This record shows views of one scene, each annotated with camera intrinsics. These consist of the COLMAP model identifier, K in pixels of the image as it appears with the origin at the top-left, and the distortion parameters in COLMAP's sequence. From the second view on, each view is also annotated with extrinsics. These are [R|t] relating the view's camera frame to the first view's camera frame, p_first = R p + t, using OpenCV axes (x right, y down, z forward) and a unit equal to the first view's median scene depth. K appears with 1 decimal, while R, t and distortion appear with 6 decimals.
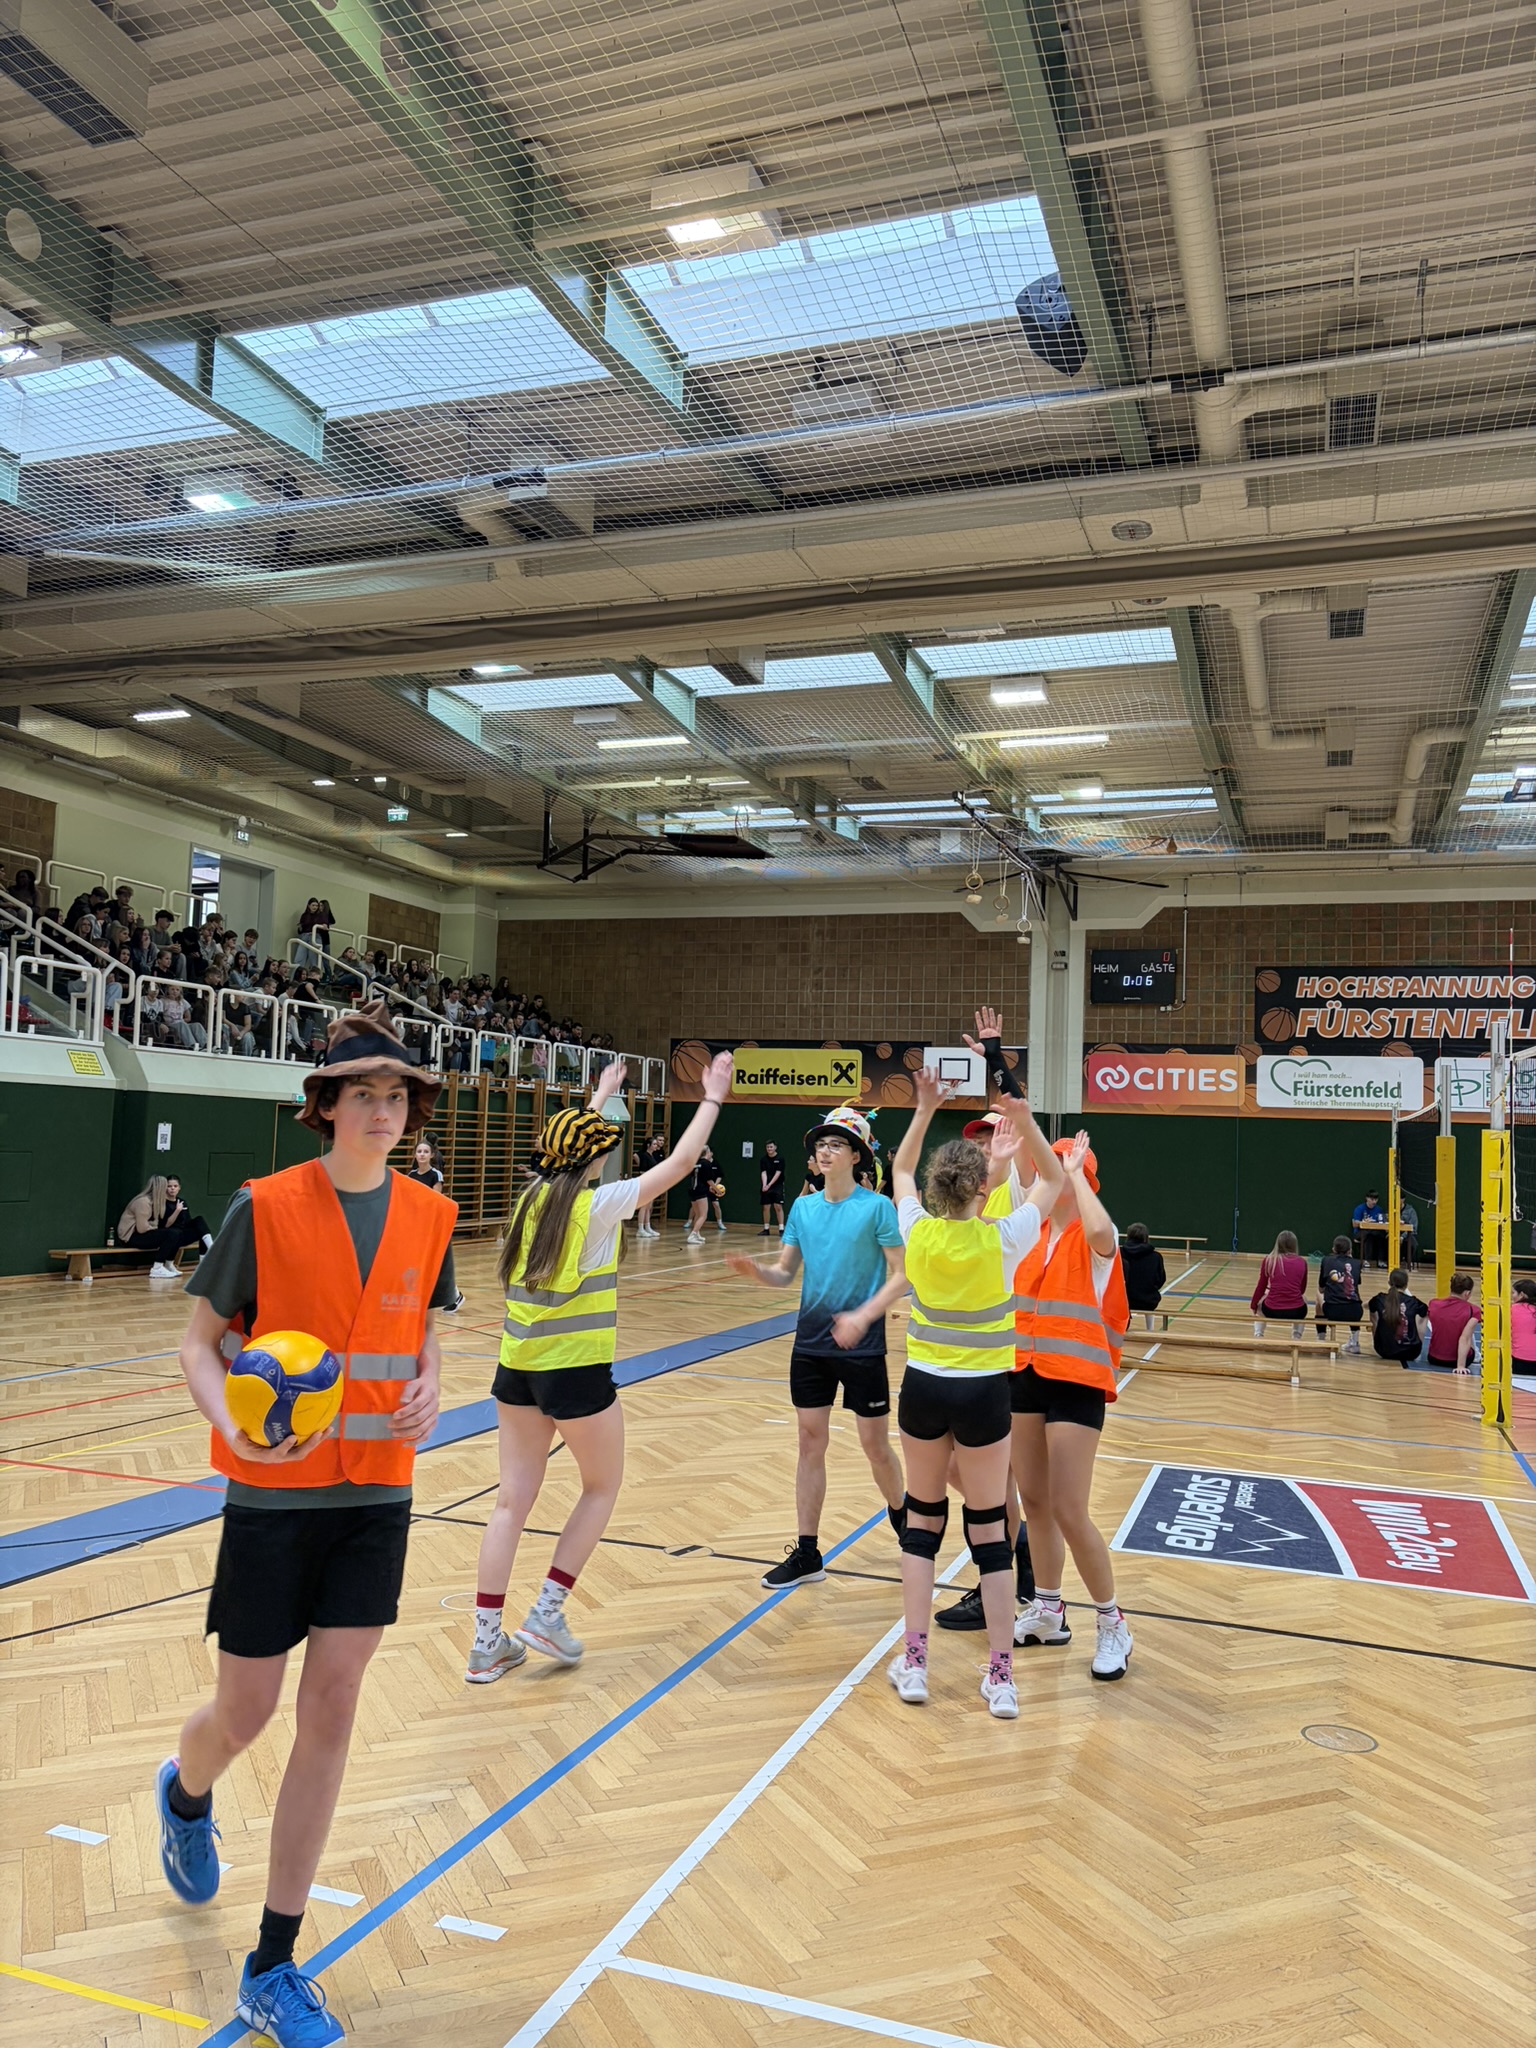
lens RADIAL K [[1552.5, 0, 781.2], [0, 1552.5, 1023.1], [0, 0, 1]] dist [0.060669, -0.055600]
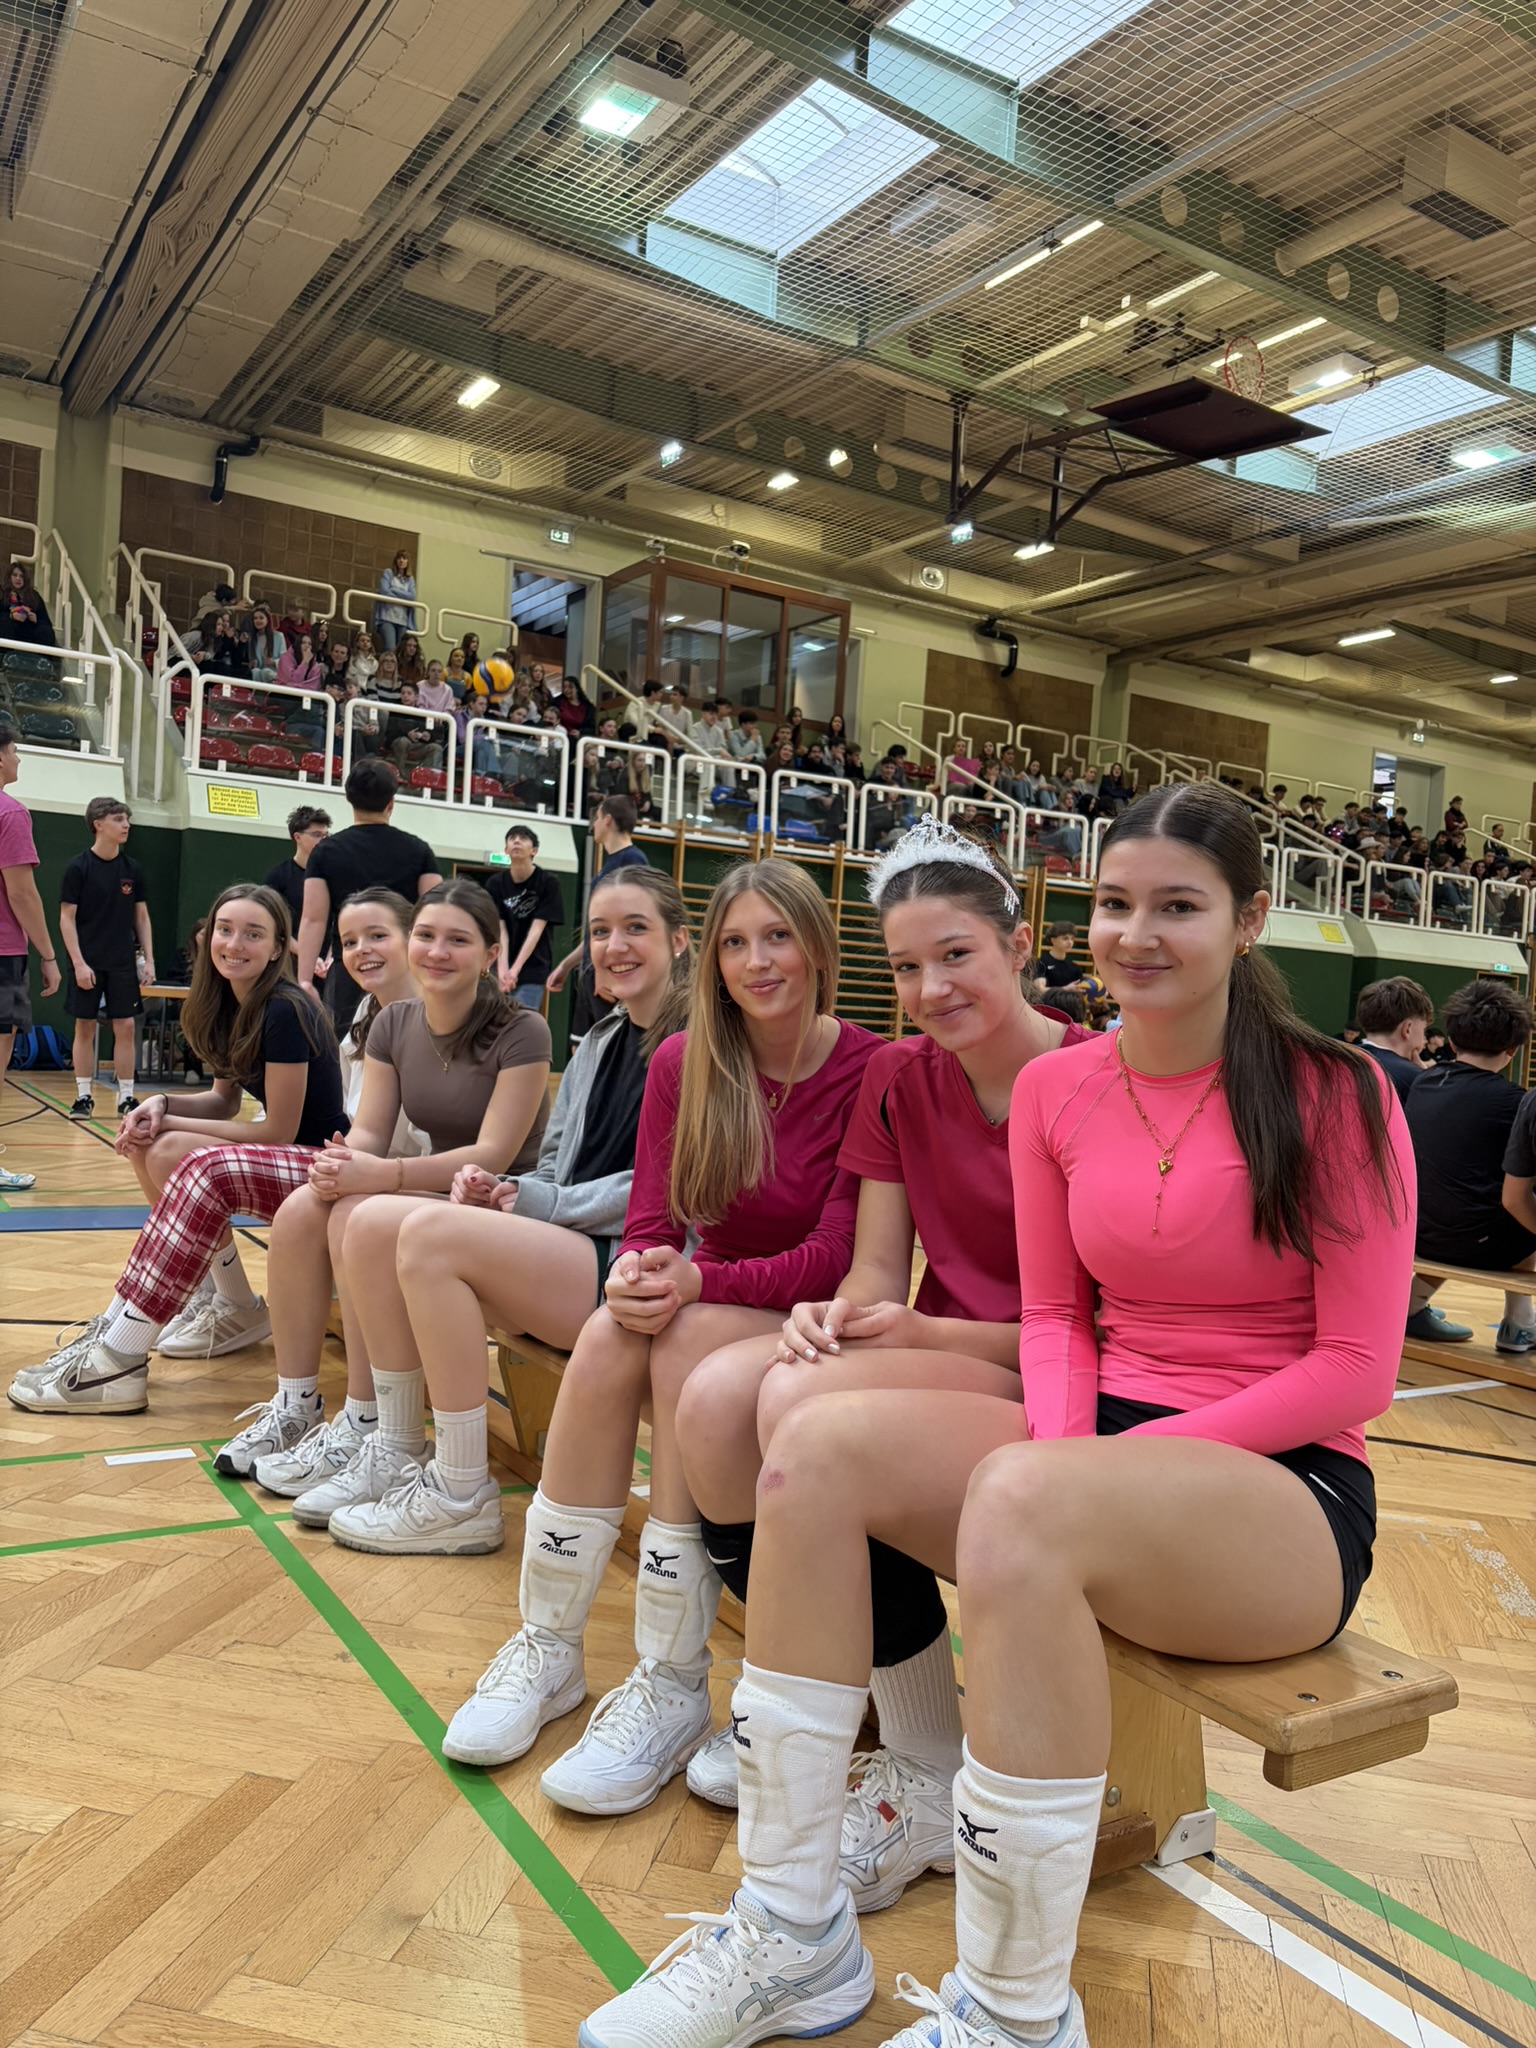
lens RADIAL K [[1552.5, 0, 765.1], [0, 1552.5, 1023.7], [0, 0, 1]] dist [0.060669, -0.055600]
pose [[0.785524, 0.023924, -0.618369, -0.026500], [0.013987, 0.998311, 0.056391, 0.019666], [0.618674, -0.052945, 0.783862, -0.240208]]
